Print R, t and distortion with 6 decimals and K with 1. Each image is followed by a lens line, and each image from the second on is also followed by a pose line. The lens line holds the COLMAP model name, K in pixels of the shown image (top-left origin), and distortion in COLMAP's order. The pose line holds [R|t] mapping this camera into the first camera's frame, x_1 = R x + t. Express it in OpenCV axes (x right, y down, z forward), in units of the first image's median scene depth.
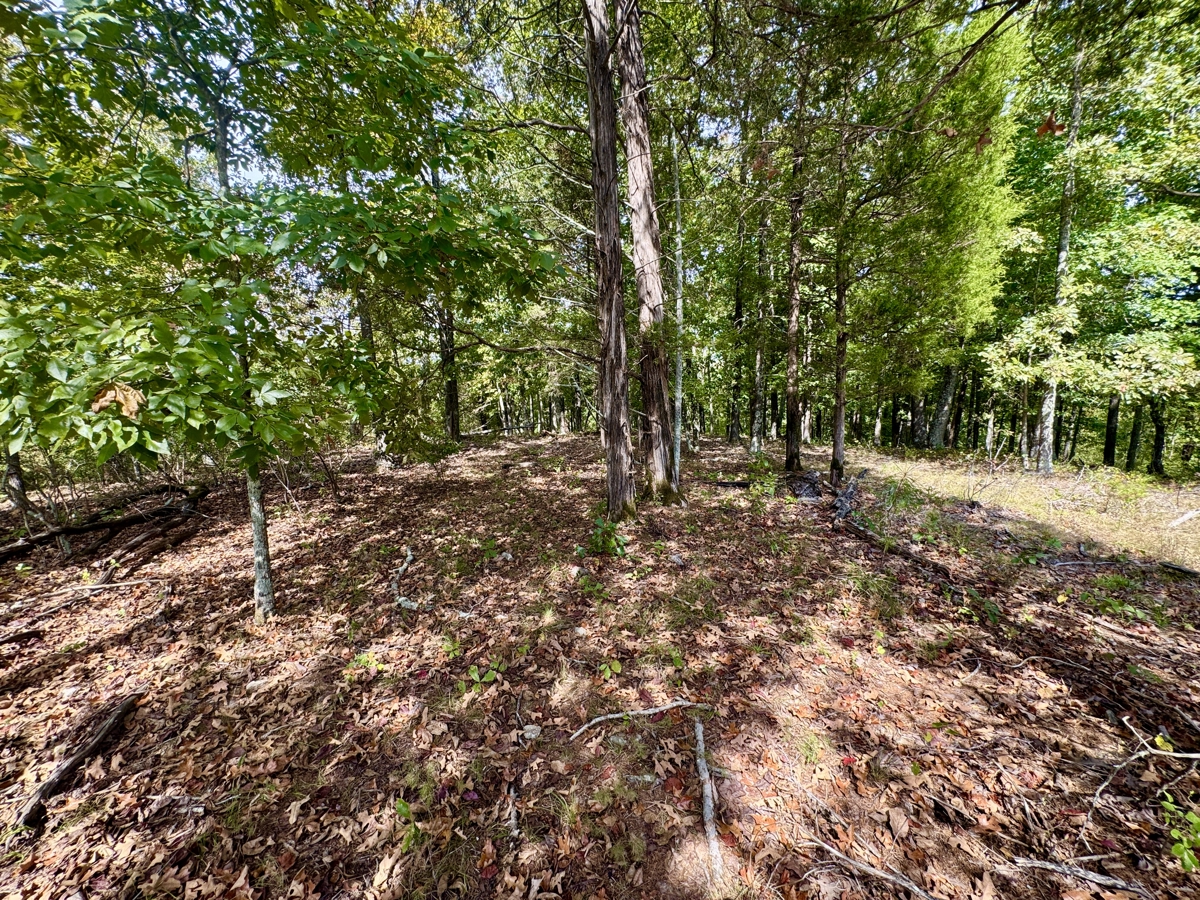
lens RADIAL K [[476.7, 0, 599.1], [0, 476.7, 449.5], [0, 0, 1]] dist [-0.001186, 0.000493]
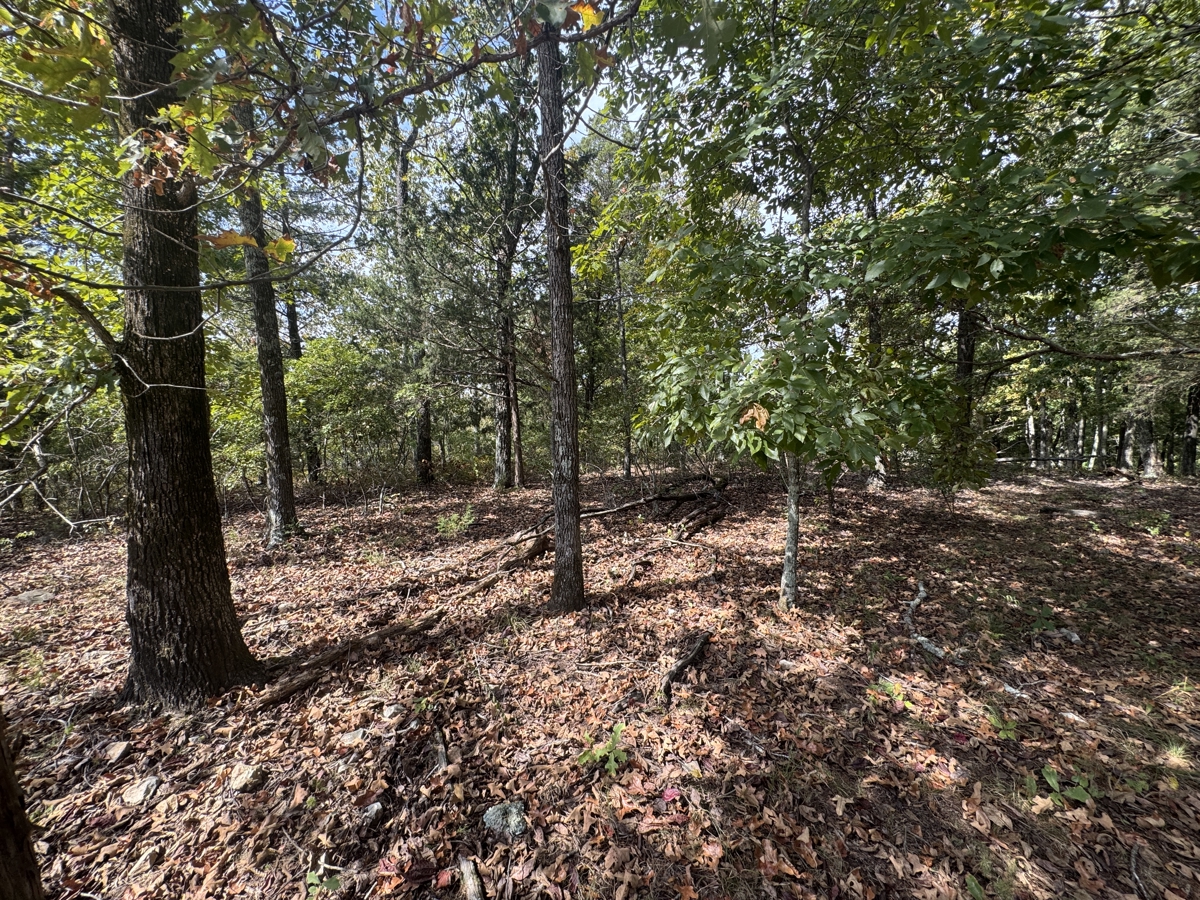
lens RADIAL K [[476.7, 0, 599.3], [0, 476.7, 450.6], [0, 0, 1]] dist [-0.001186, 0.000493]
pose [[0.604749, 0.097396, -0.790438, -0.111075], [-0.117019, 0.992589, 0.032776, -0.001045], [0.787772, 0.072675, 0.611664, -0.077611]]
